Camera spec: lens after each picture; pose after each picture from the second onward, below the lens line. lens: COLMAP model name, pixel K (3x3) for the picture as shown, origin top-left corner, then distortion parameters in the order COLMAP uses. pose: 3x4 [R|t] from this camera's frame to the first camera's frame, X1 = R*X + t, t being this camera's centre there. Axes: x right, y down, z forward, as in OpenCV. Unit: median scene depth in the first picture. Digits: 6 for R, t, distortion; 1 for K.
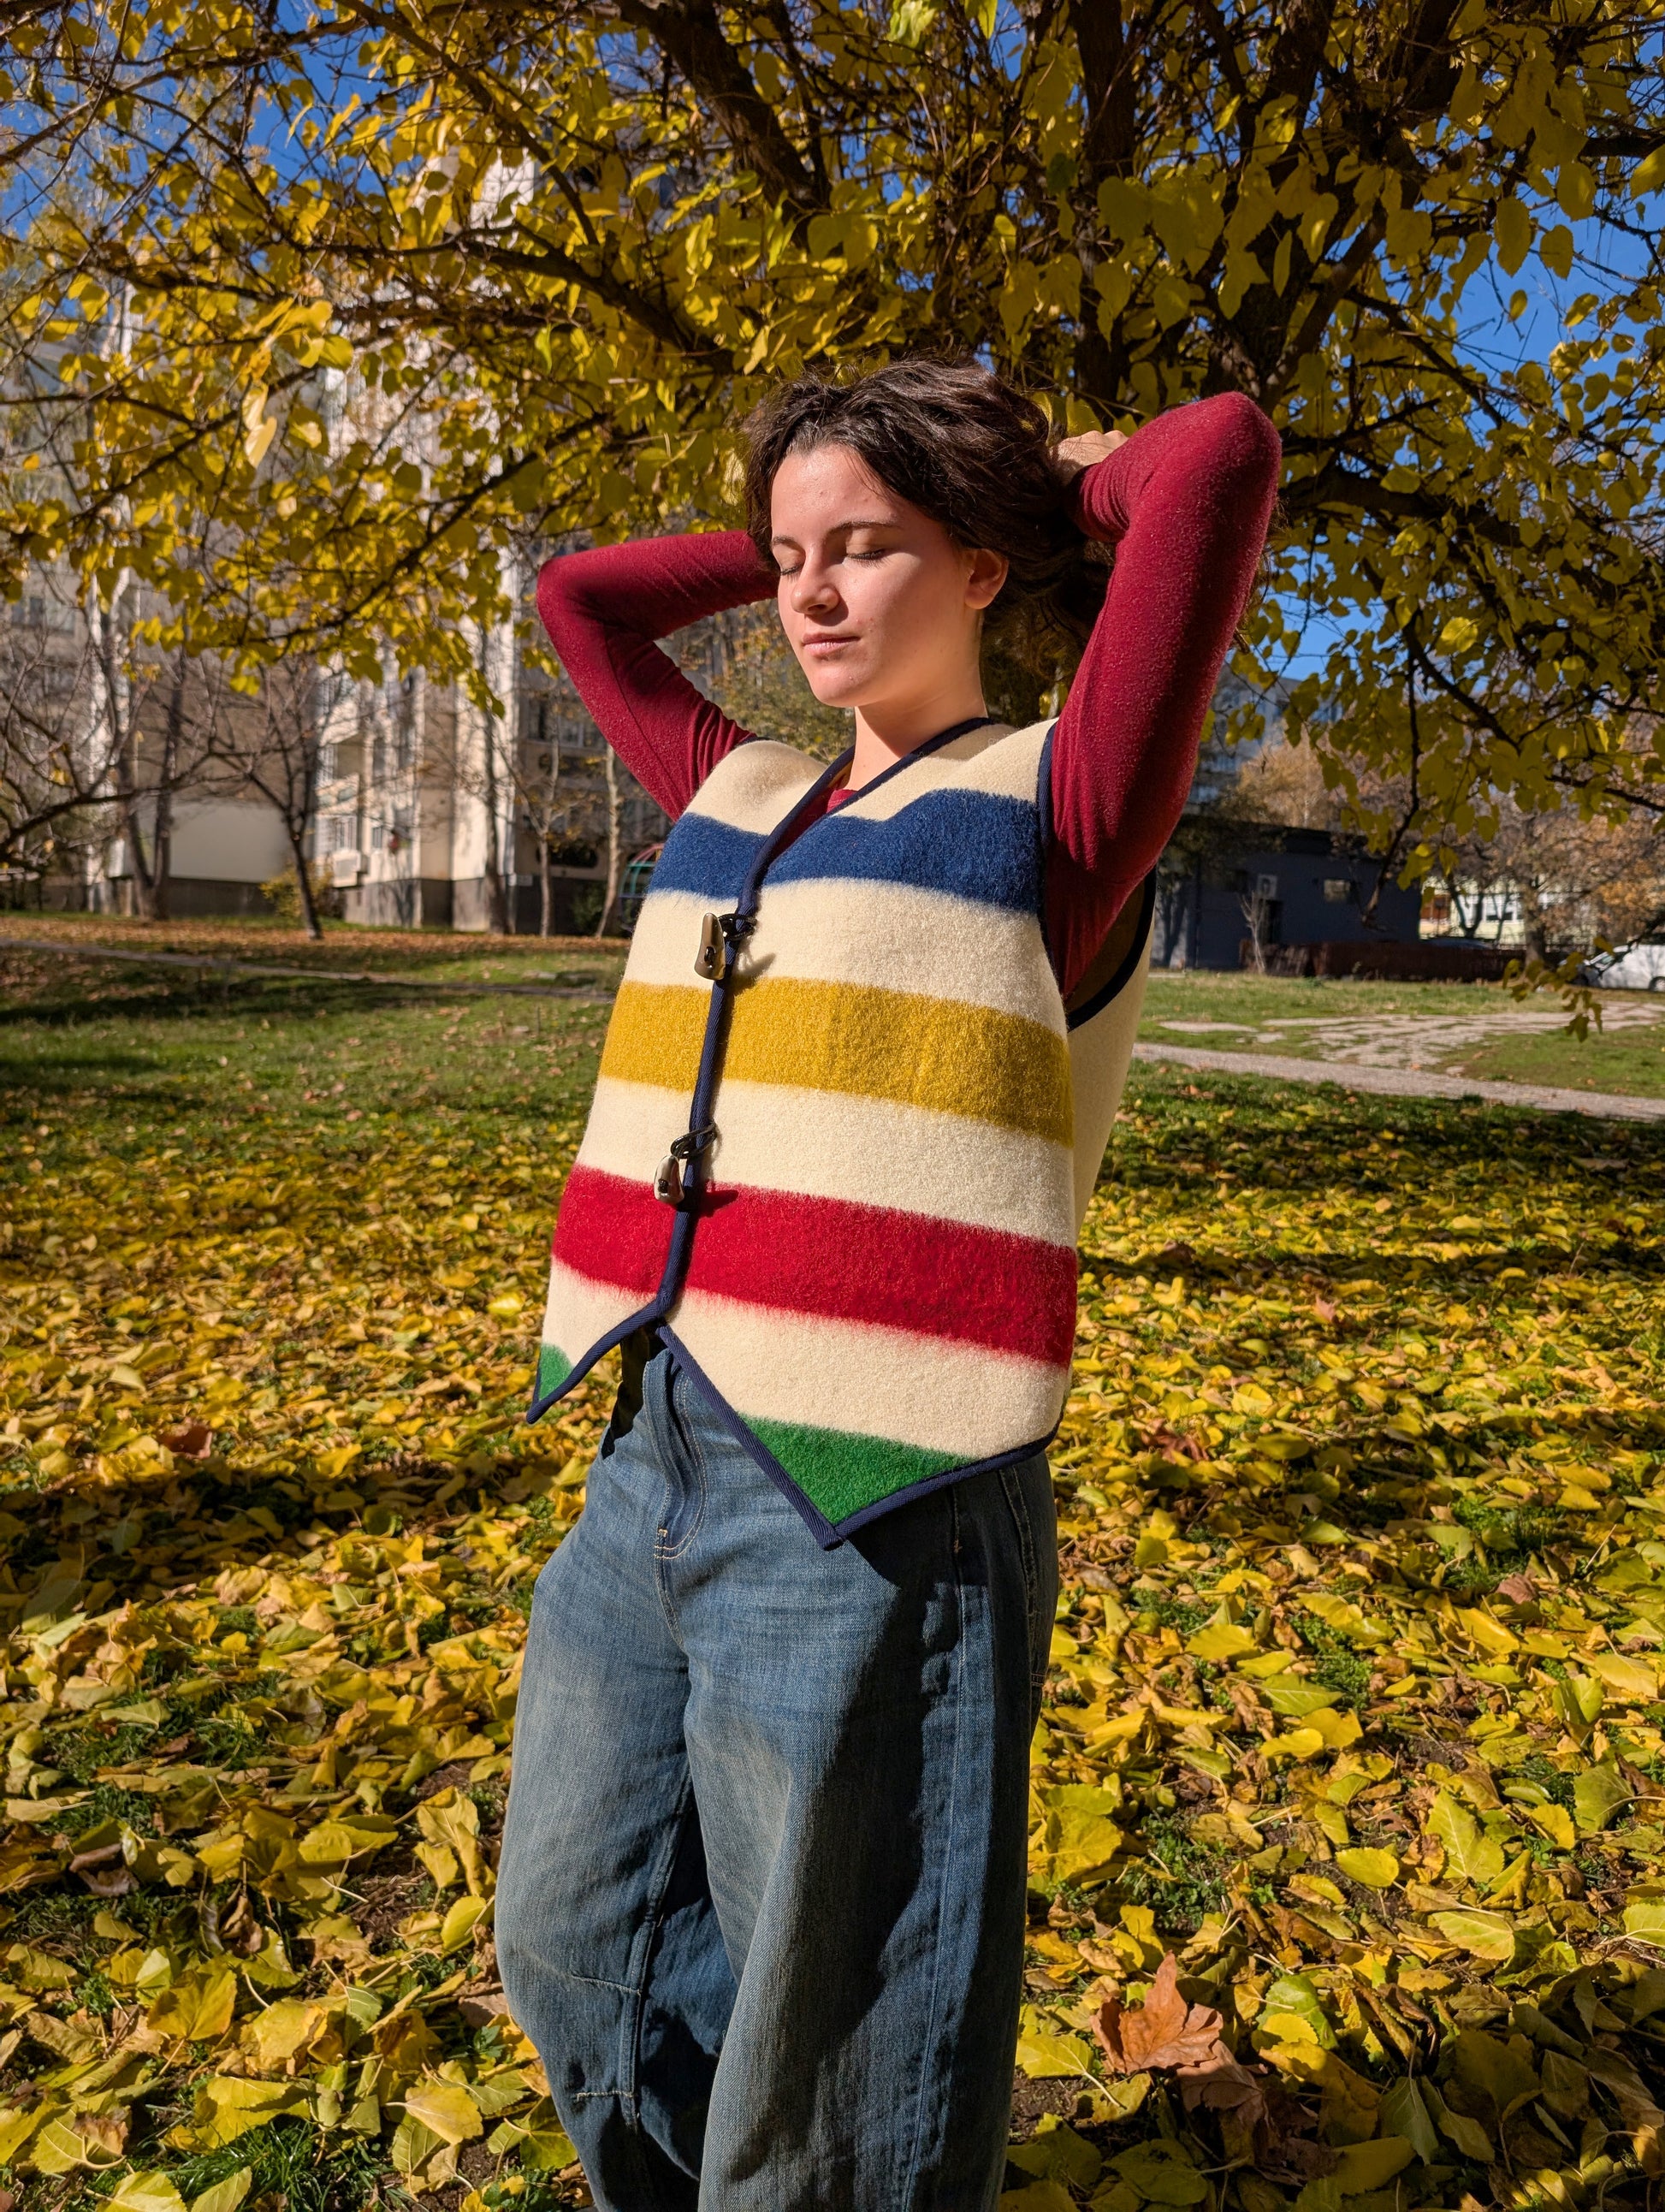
lens RADIAL K [[1651.8, 0, 837.7], [0, 1651.8, 1068.0], [0, 0, 1]] dist [-0.001964, 0.004643]
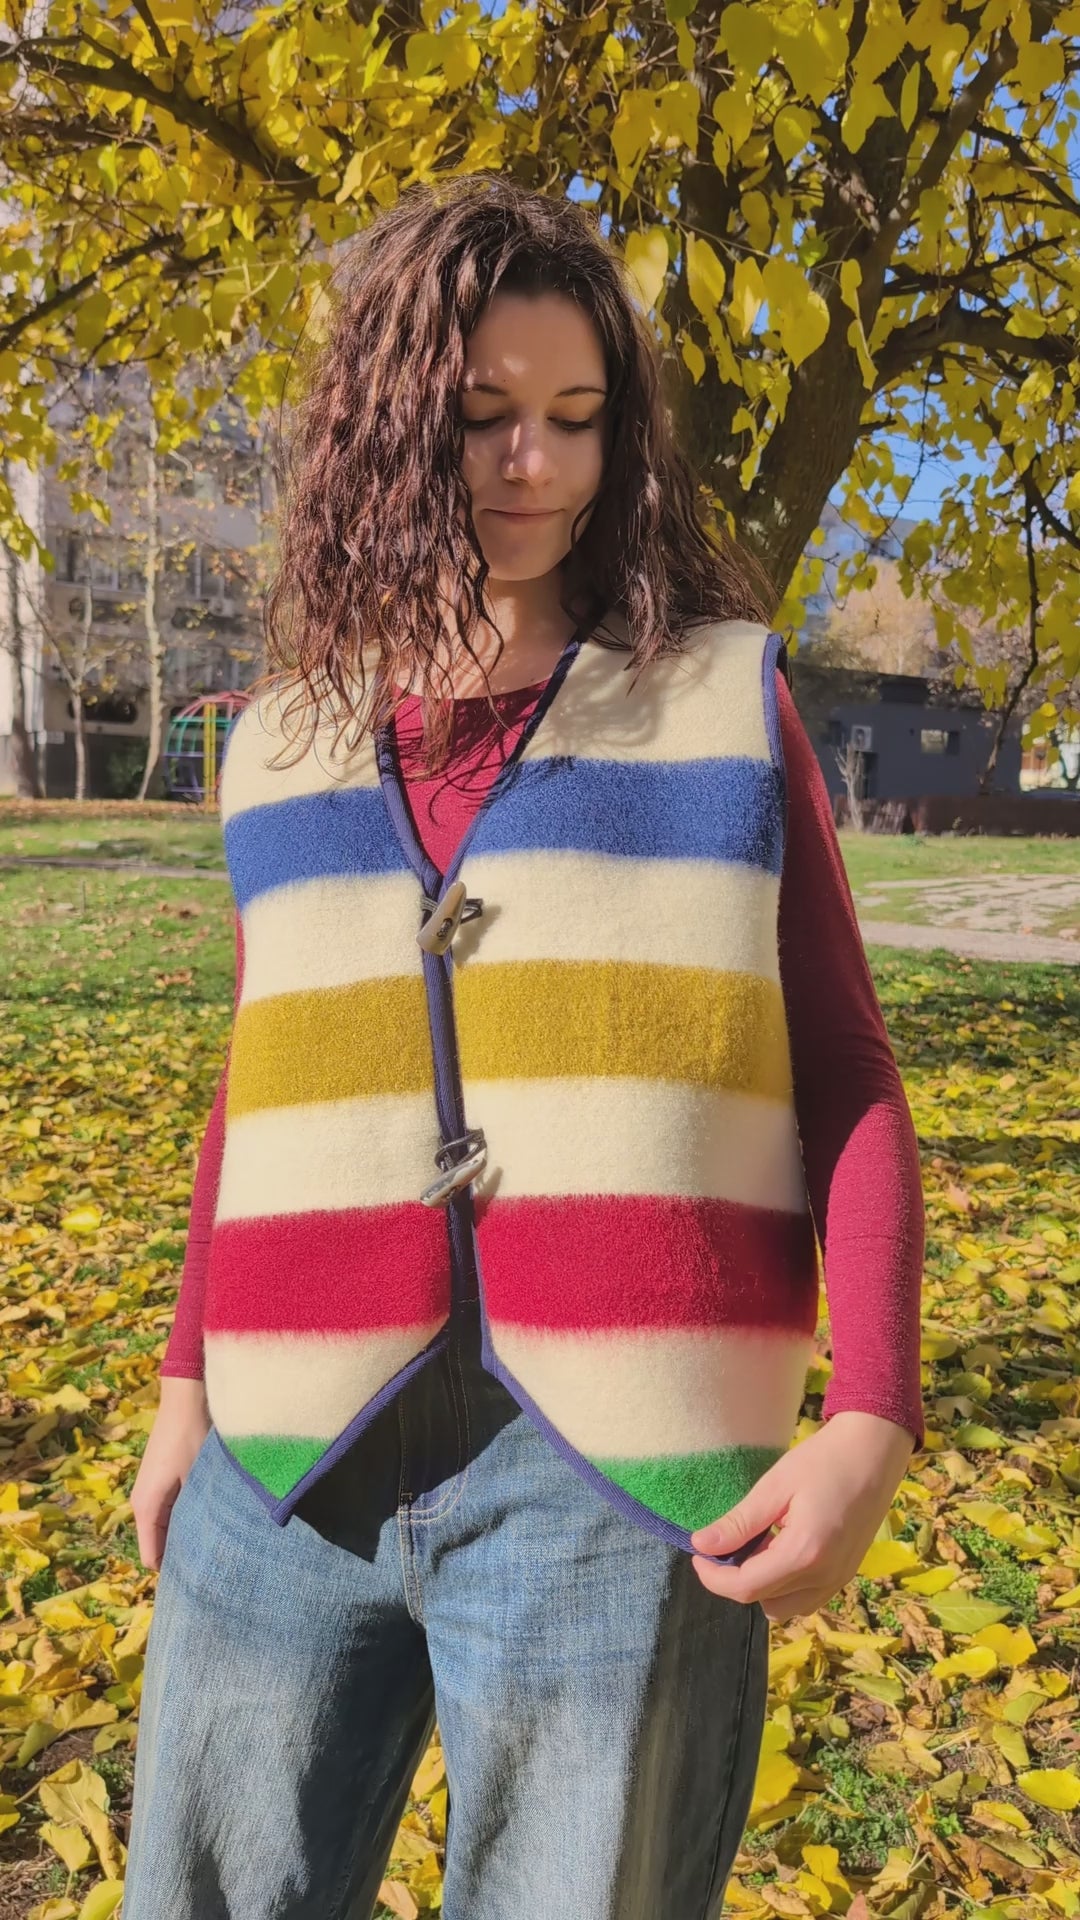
lens RADIAL K [[1790.5, 0, 551.0], [0, 1790.5, 961.1], [0, 0, 1]] dist [-0.010068, 0.019388]
pose [[0.996392, -0.020078, 0.082461, -0.029196], [0.018913, 0.999710, 0.014887, -0.012625], [-0.082736, -0.013273, 0.996483, -0.005055]]
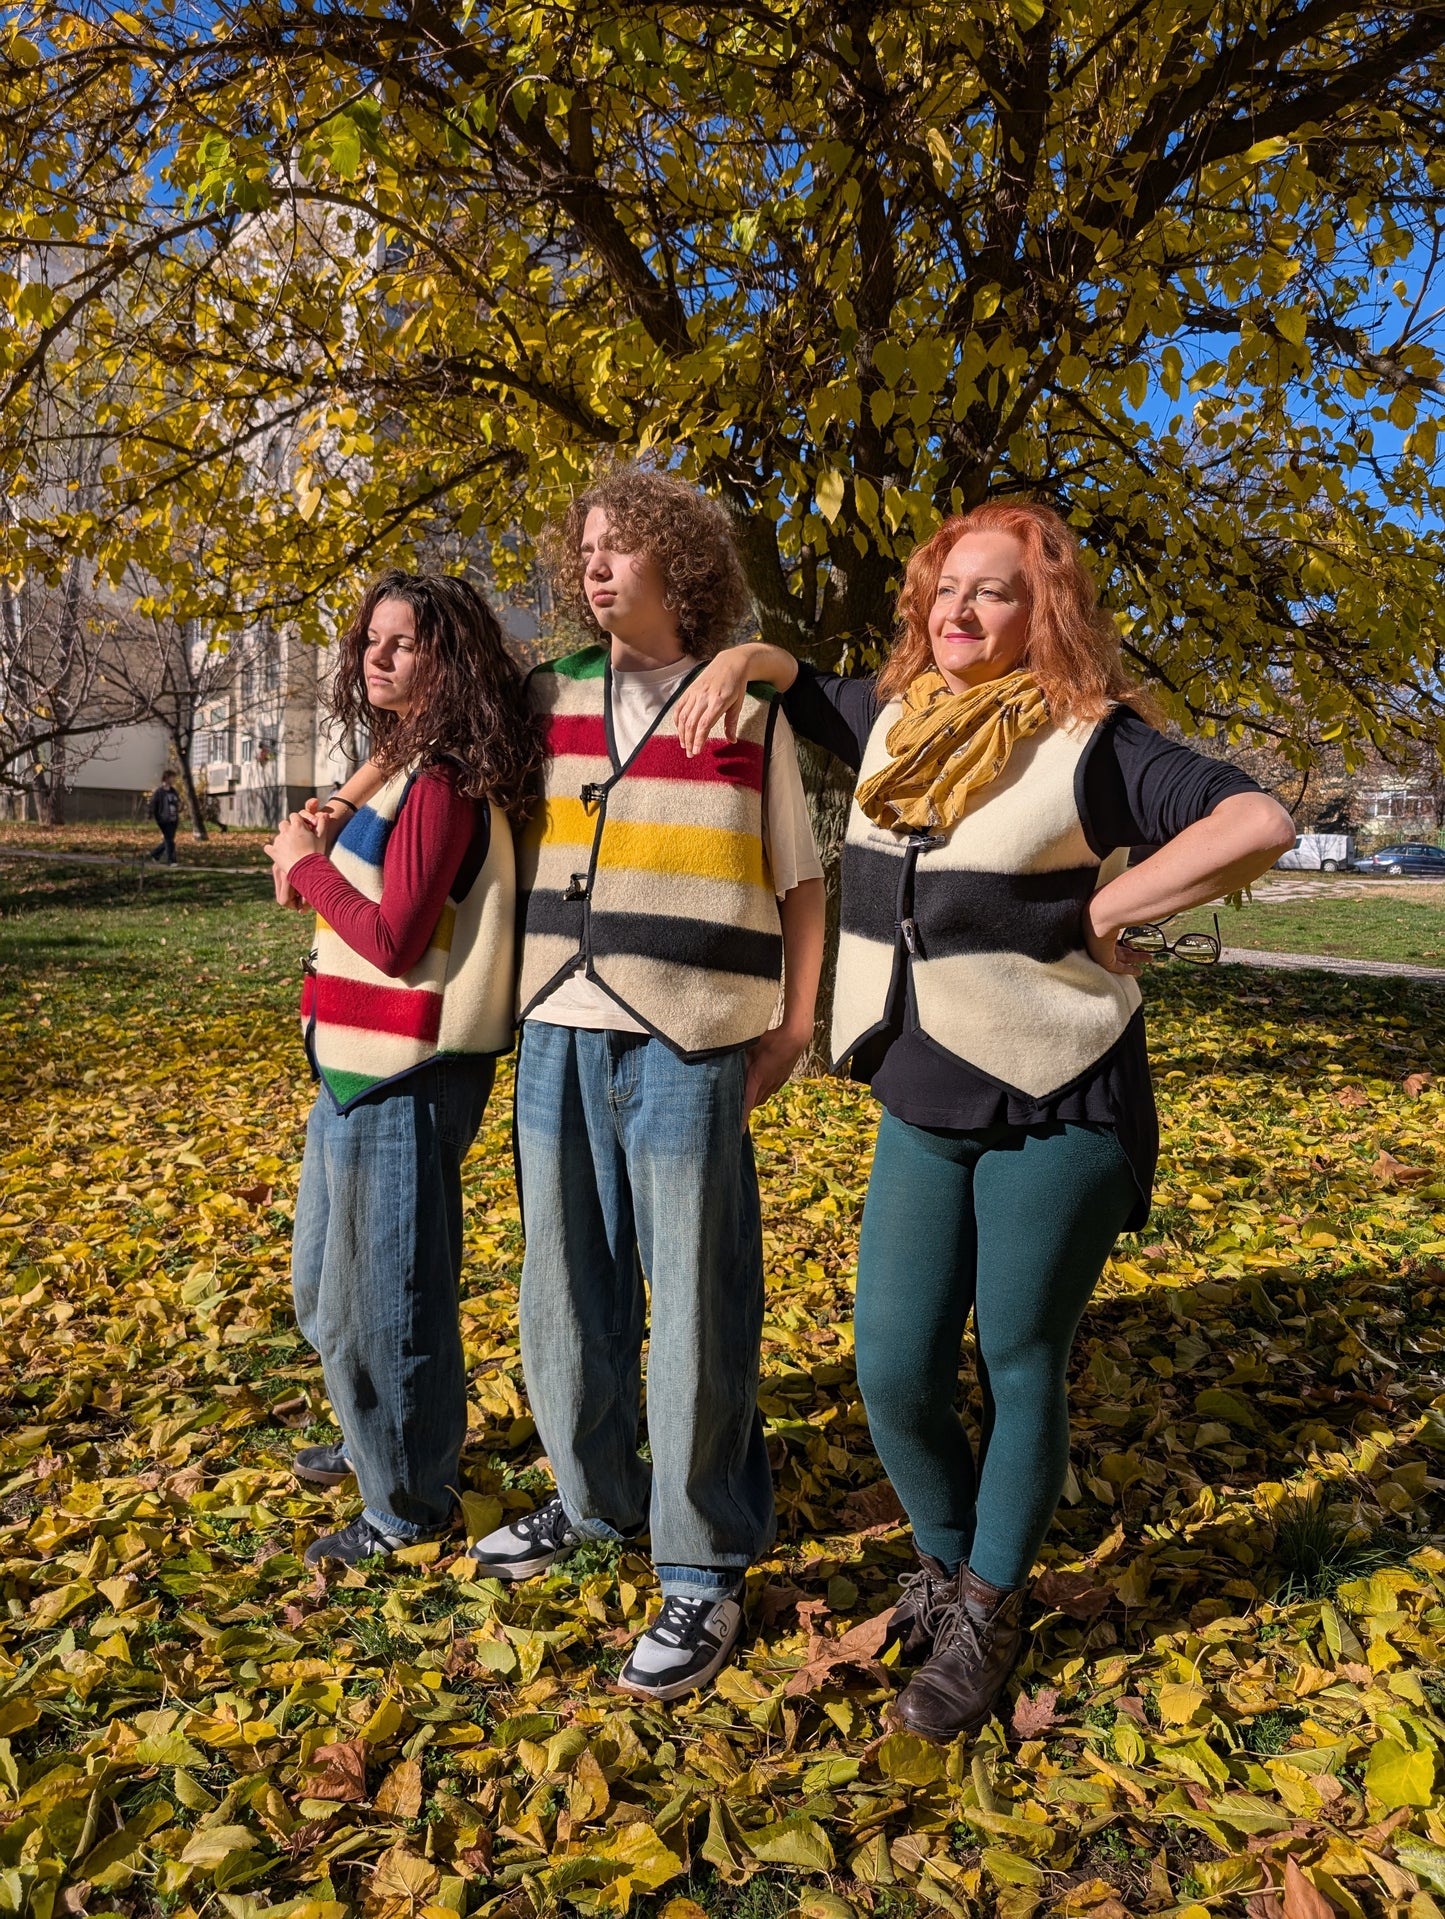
lens RADIAL K [[1436.5, 0, 744.1], [0, 1436.5, 937.8], [0, 0, 1]] dist [0.004503, 0.001602]
pose [[0.997473, -0.014826, 0.069487, -0.055325], [0.015226, 0.999870, -0.005226, 0.016905], [-0.069400, 0.006271, 0.997569, -0.282425]]
